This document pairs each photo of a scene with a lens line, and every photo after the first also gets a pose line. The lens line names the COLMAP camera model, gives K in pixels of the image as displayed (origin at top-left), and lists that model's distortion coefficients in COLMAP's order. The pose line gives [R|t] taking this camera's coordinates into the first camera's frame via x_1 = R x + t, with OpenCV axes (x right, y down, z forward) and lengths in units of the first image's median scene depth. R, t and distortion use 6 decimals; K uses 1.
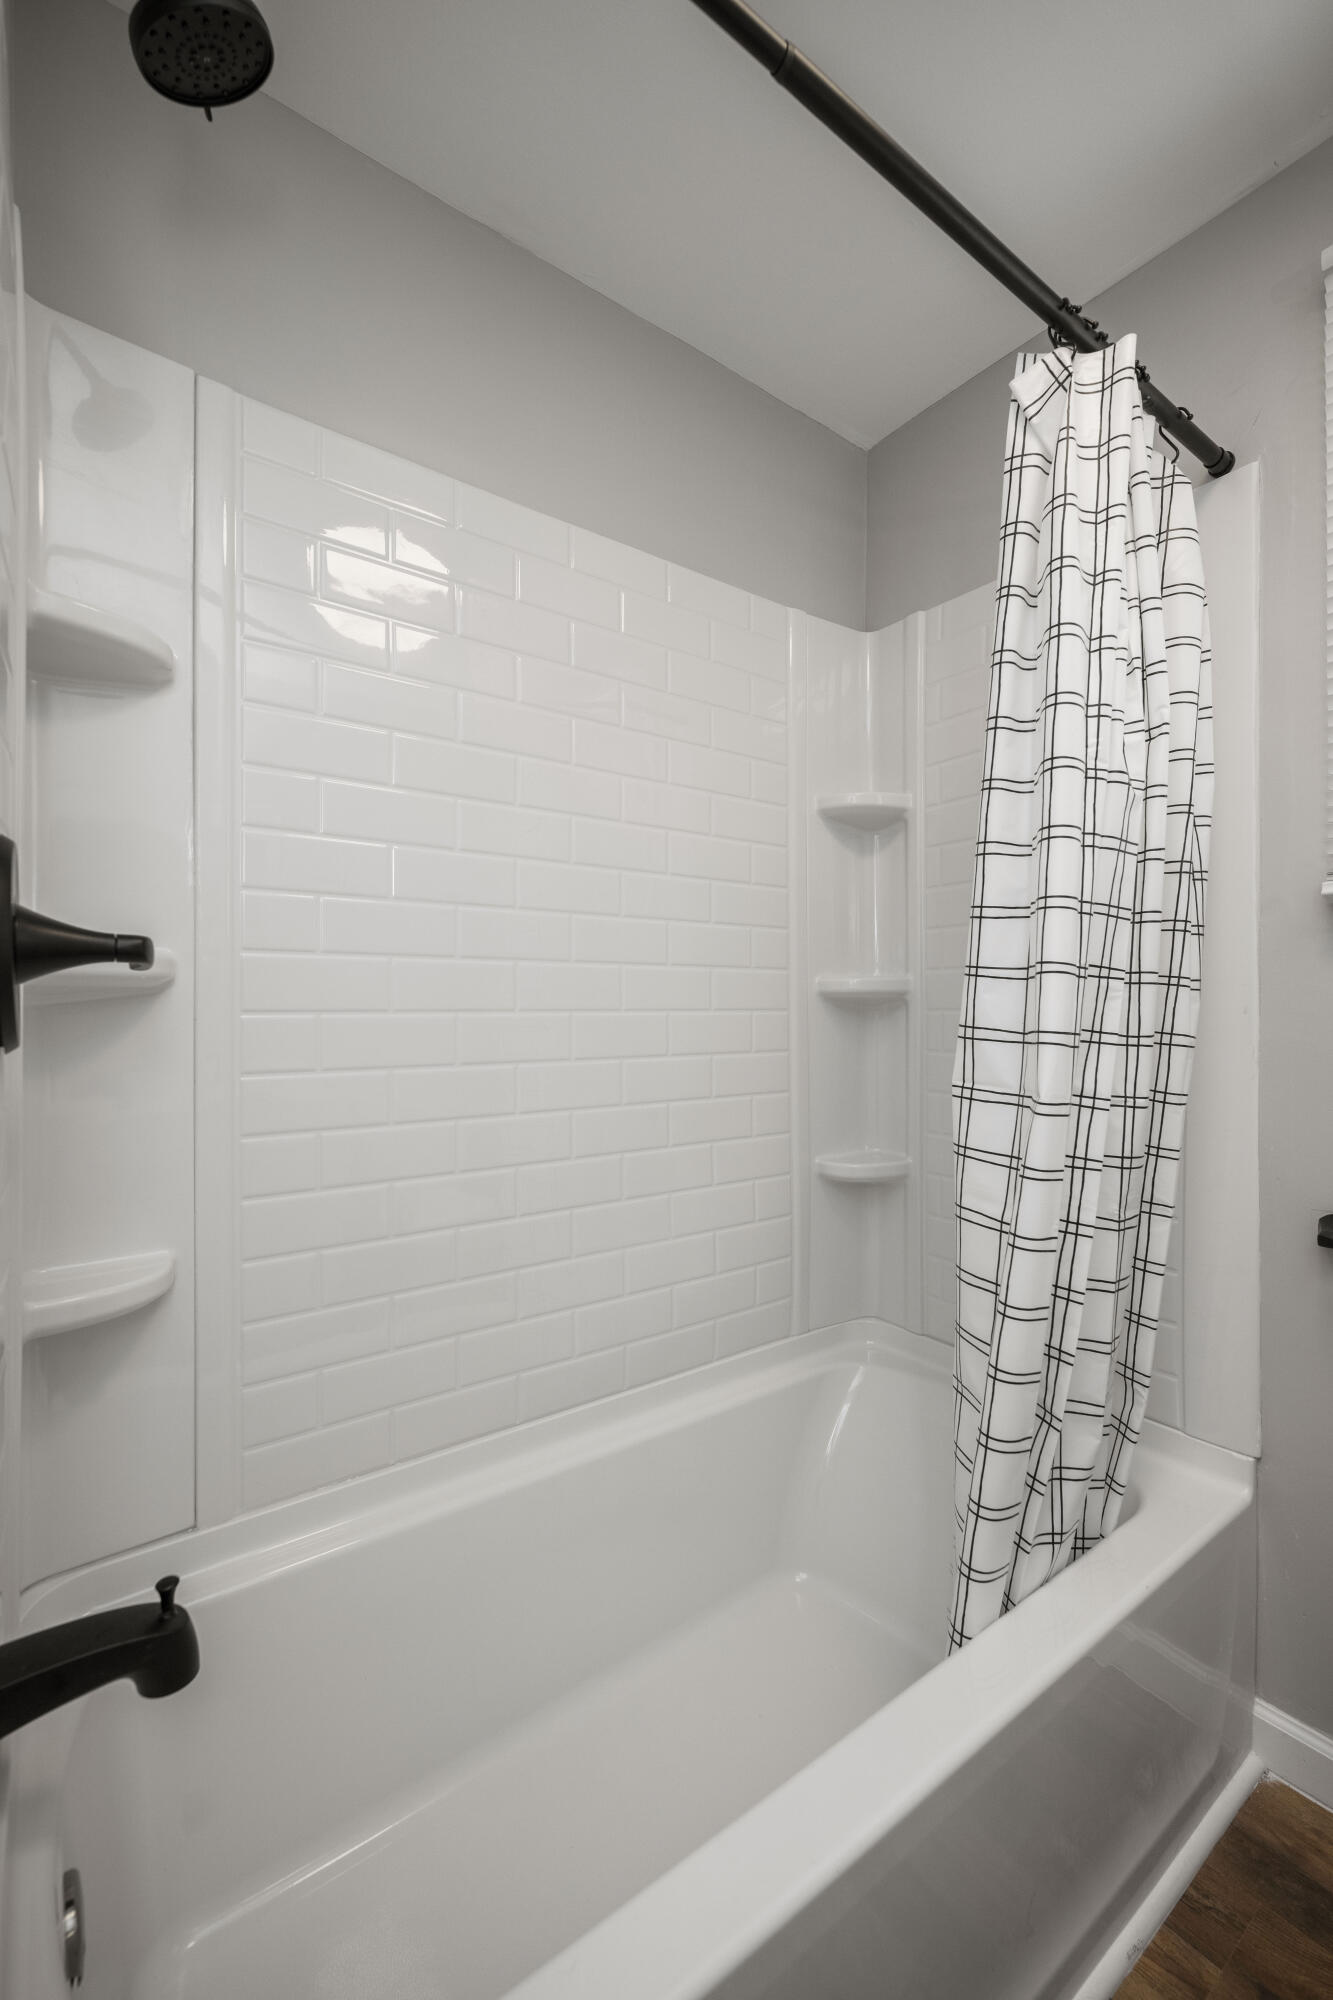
lens RADIAL K [[838.3, 0, 669.8], [0, 838.3, 1009.0], [0, 0, 1]] dist [-0.002050, 0.000384]
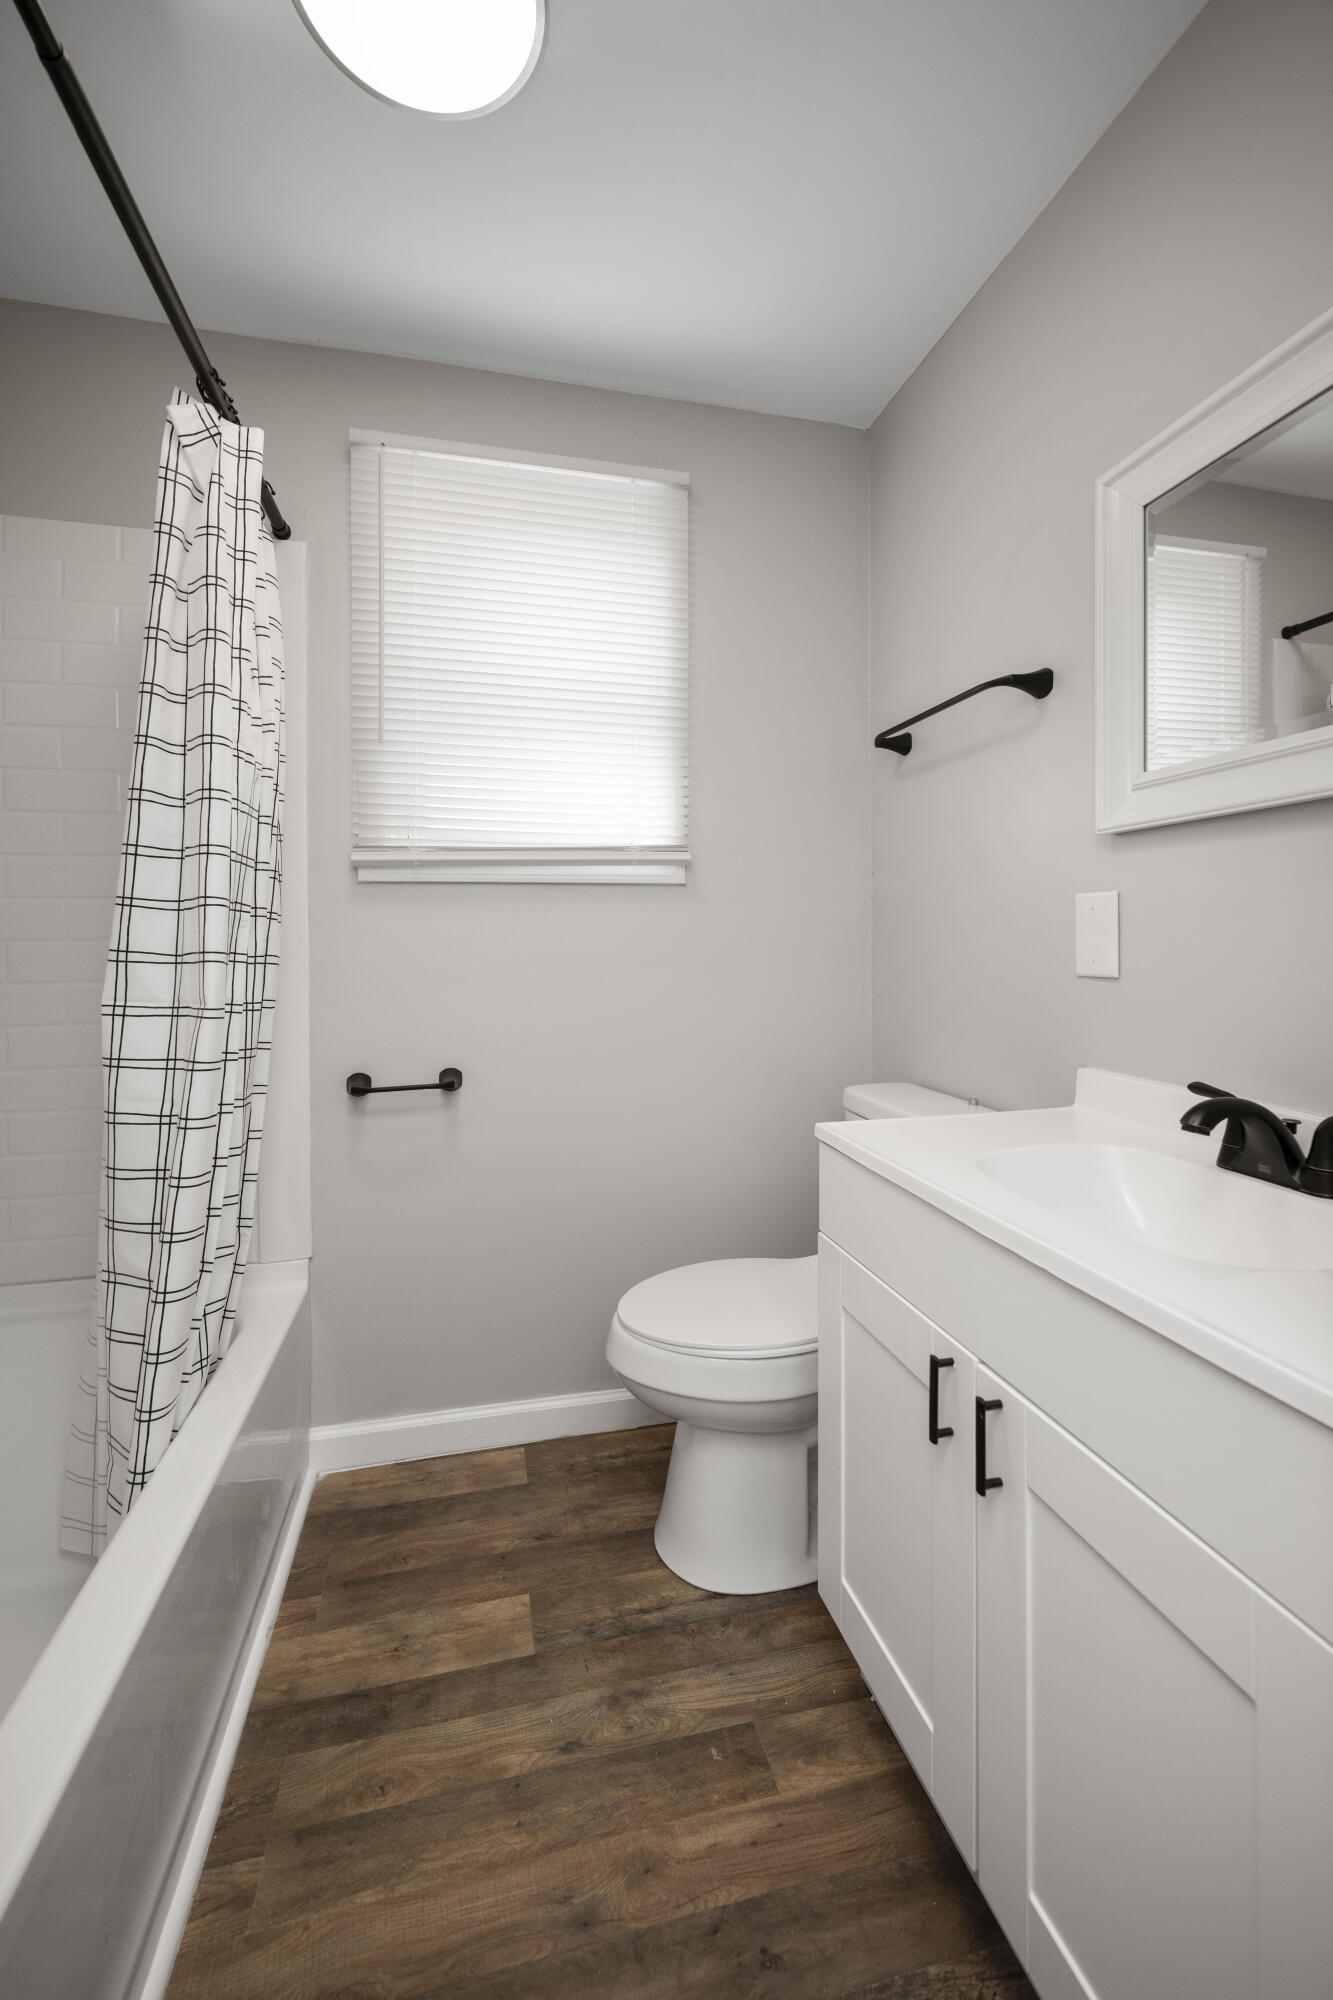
lens RADIAL K [[794.4, 0, 660.5], [0, 794.4, 999.1], [0, 0, 1]] dist [0.002412, 0.000408]
pose [[0.404726, -0.068205, 0.911891, -0.333496], [0.009765, 0.997480, 0.070273, 0.017662], [-0.914386, -0.019537, 0.404372, -0.096552]]
